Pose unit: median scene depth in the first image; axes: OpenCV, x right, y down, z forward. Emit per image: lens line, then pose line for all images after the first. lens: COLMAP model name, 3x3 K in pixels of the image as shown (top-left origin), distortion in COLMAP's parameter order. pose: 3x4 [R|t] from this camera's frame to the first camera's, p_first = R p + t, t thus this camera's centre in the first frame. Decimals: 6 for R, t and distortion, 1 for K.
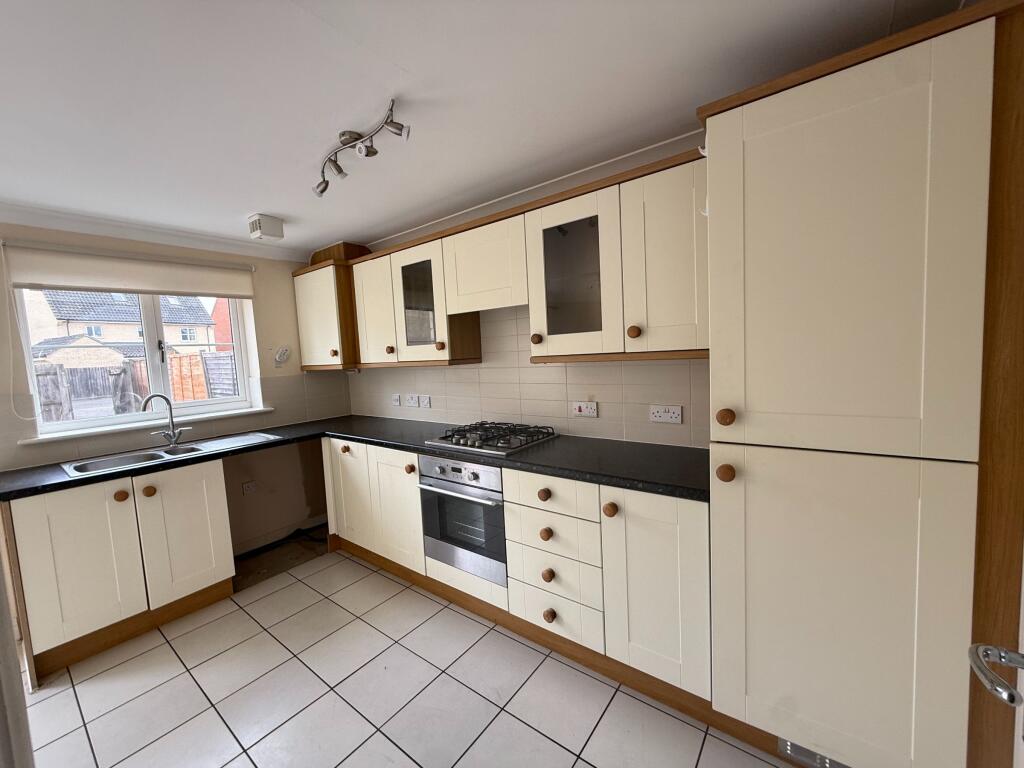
lens RADIAL K [[406.4, 0, 510.8], [0, 406.4, 389.6], [0, 0, 1]] dist [-0.000538, 0.000040]
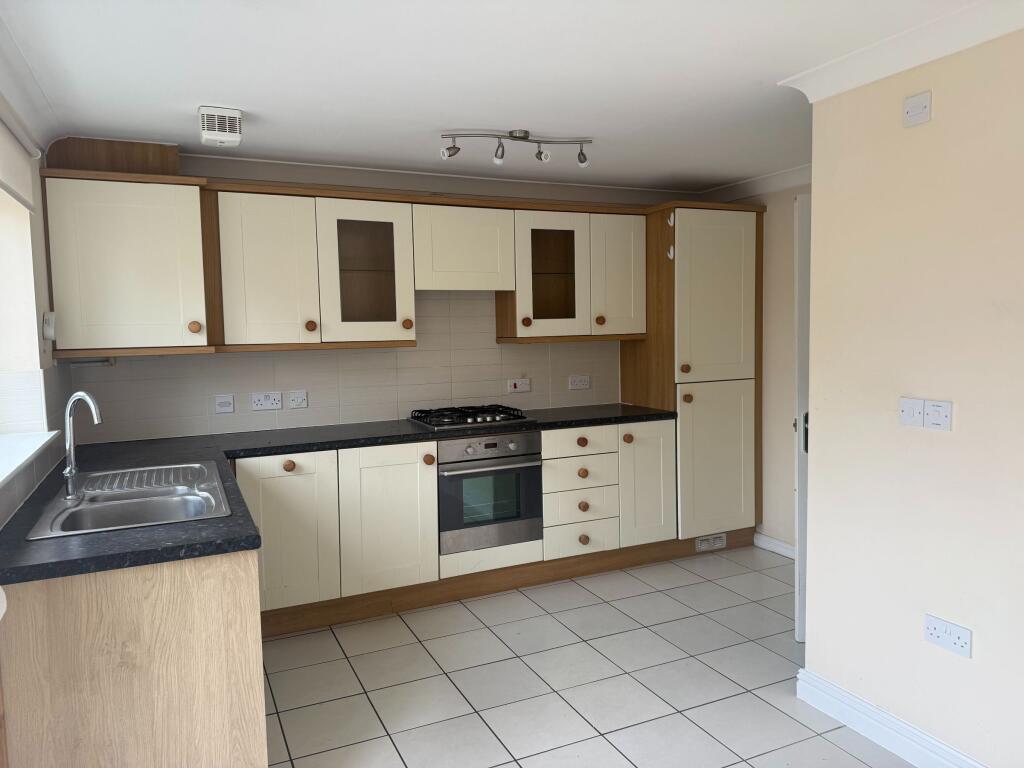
lens RADIAL K [[718.4, 0, 512.0], [0, 718.4, 384.0], [0, 0, 1]] dist [0.113127, -0.000310]
pose [[0.462112, -0.034014, 0.886169, -1.567731], [0.077366, 0.997001, -0.002076, 0.046054], [-0.883441, 0.069518, 0.463357, 0.092722]]
